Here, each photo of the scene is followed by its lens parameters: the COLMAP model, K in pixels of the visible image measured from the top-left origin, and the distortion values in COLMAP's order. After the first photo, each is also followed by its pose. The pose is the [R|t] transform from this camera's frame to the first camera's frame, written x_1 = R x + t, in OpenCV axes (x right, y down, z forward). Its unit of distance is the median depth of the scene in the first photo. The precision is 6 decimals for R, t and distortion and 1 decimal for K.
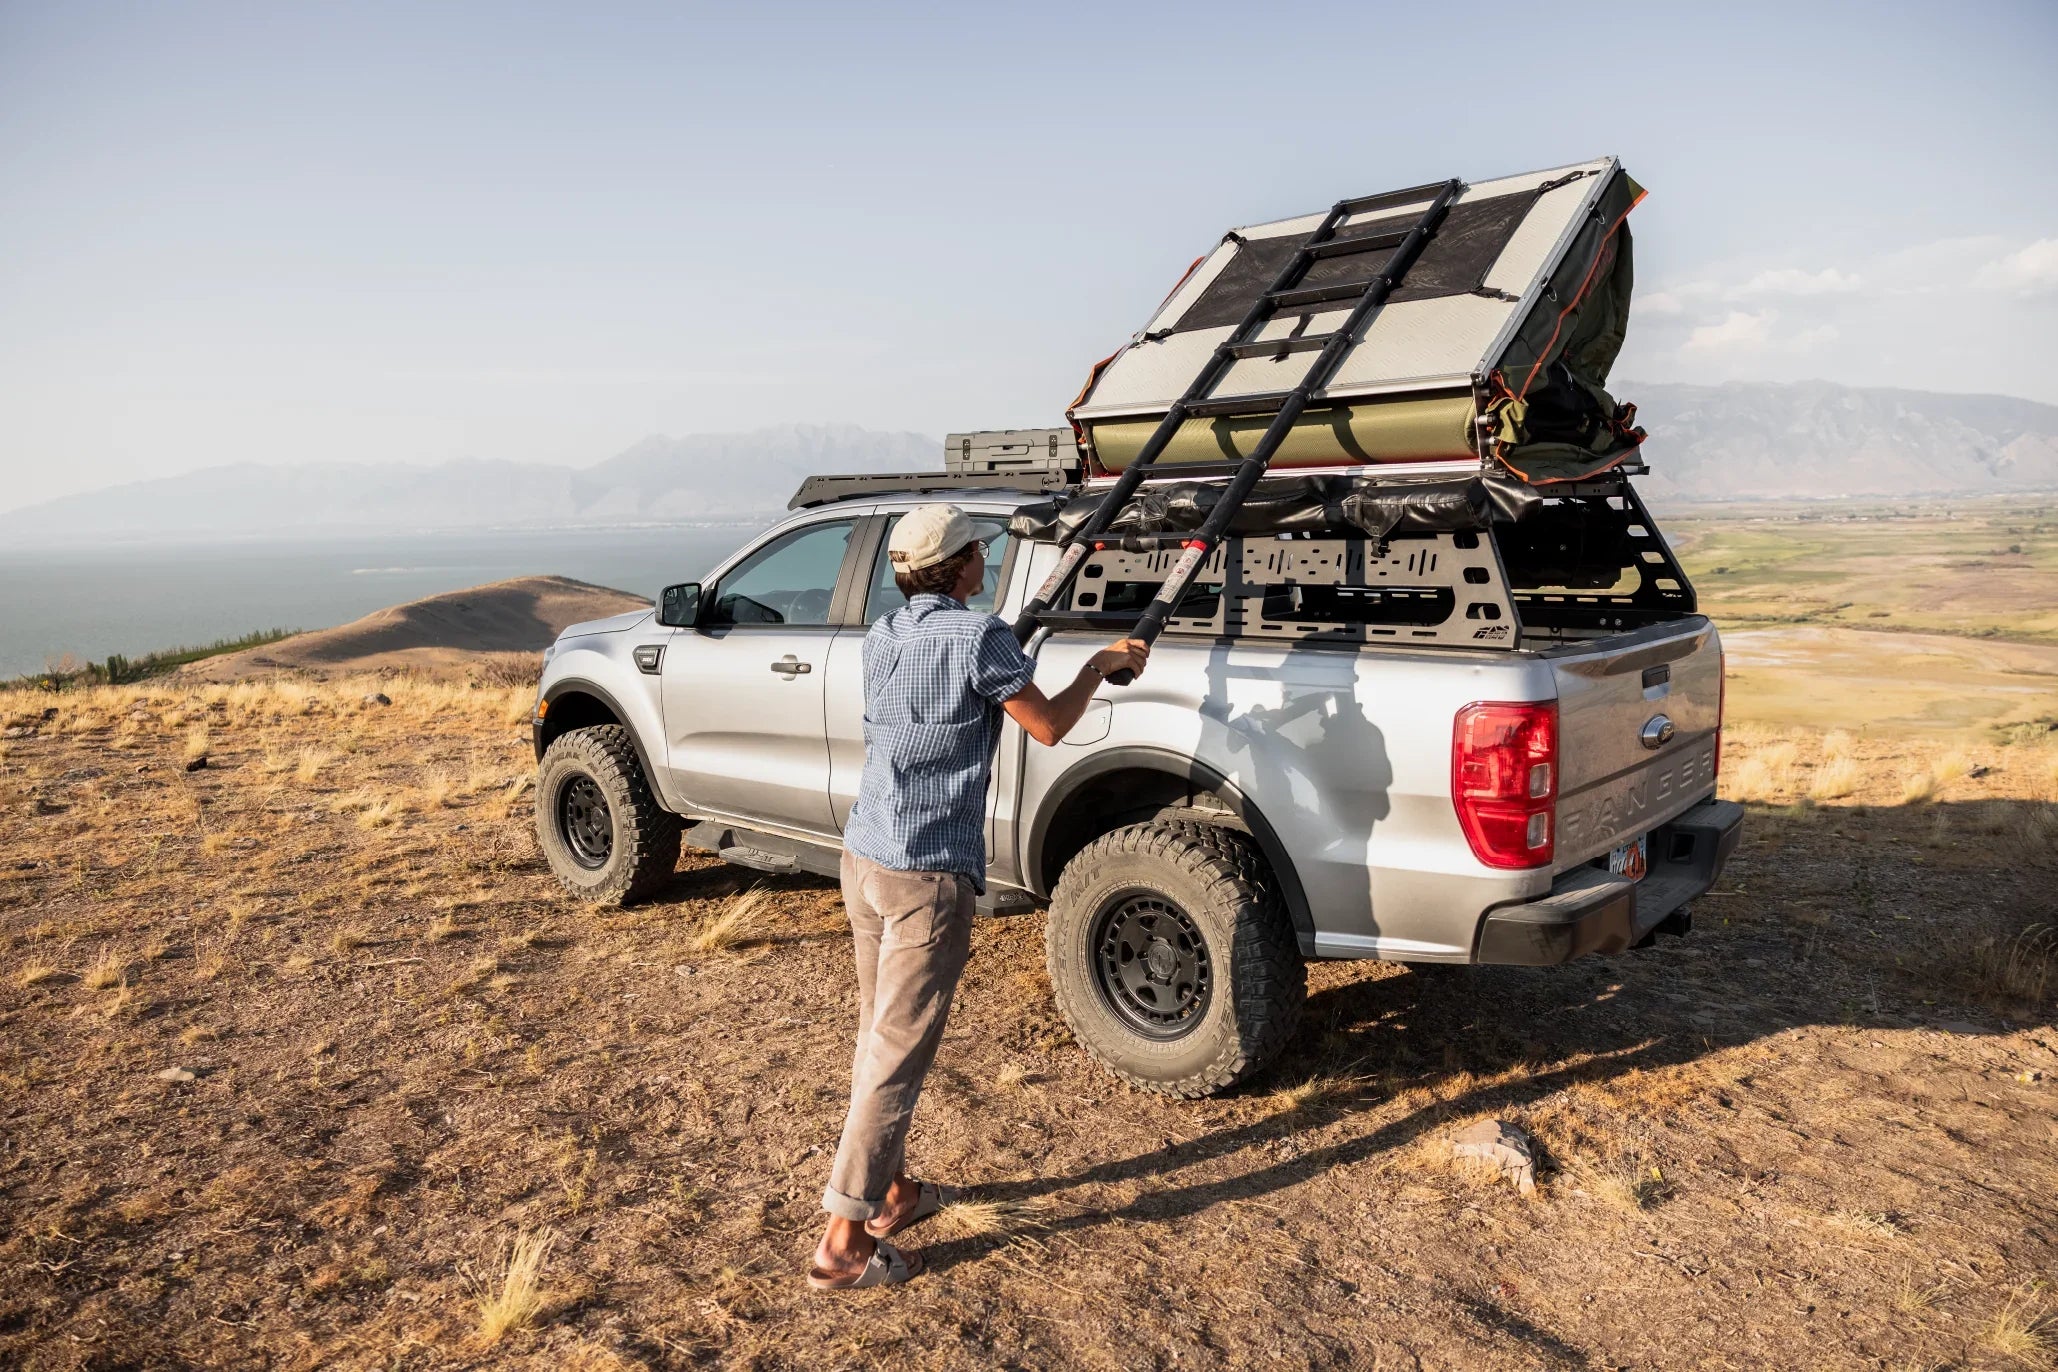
lens RADIAL K [[1381.9, 0, 1033.3], [0, 1381.9, 692.9], [0, 0, 1]] dist [0.003612, 0.005615]
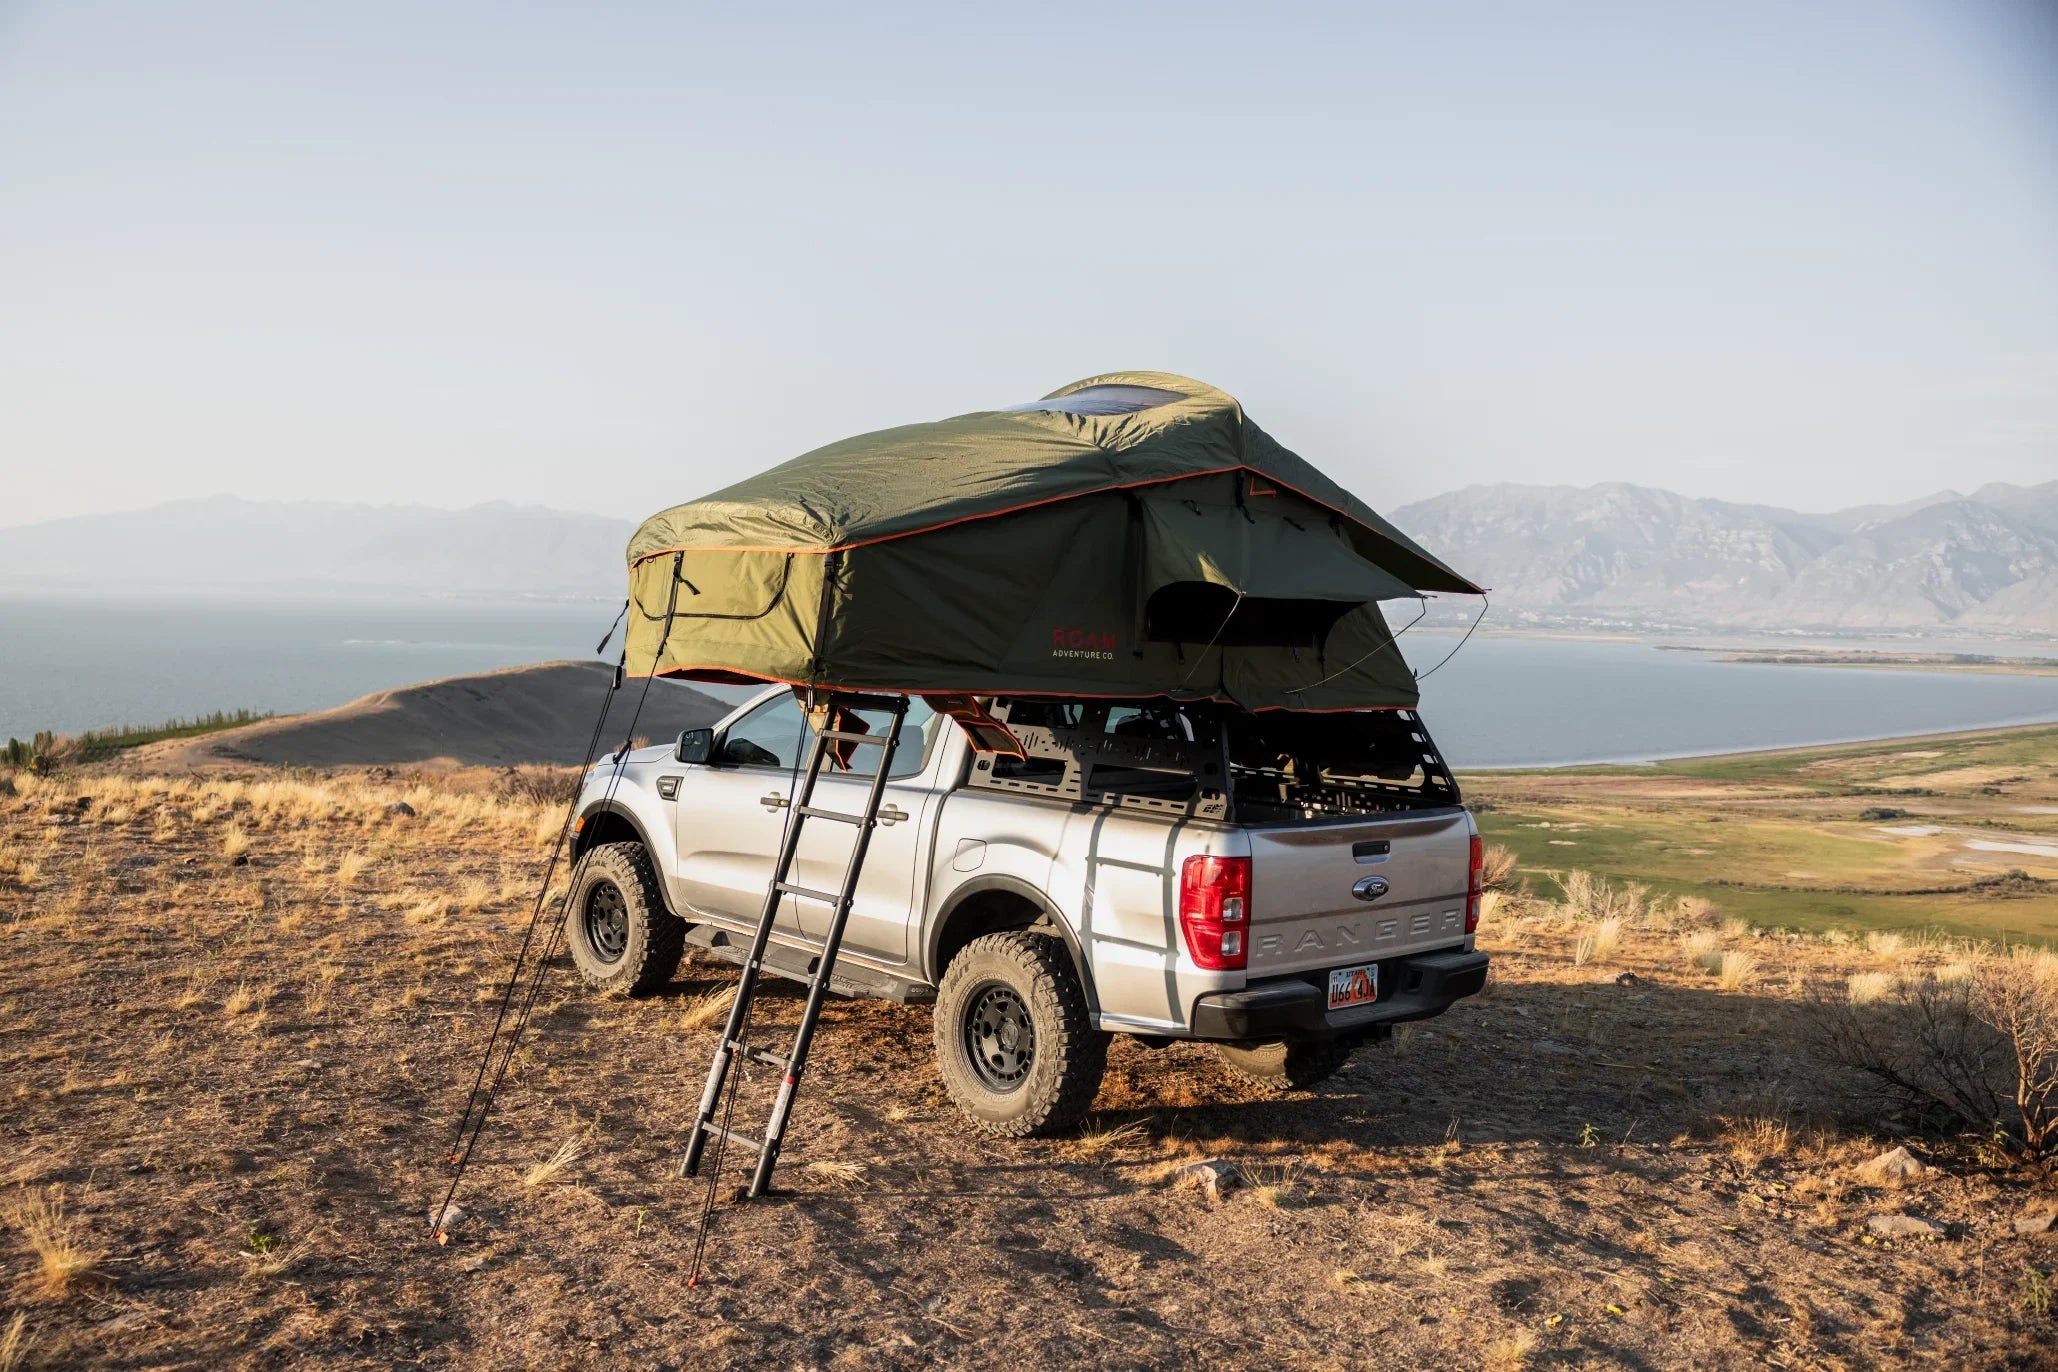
lens RADIAL K [[1901.7, 0, 1028.0], [0, 1901.7, 694.0], [0, 0, 1]] dist [0.025558, 0.000000]
pose [[0.992436, 0.056625, -0.108923, 0.226684], [-0.065393, 0.994752, -0.078685, 0.004720], [0.103896, 0.085213, 0.990931, -0.673265]]
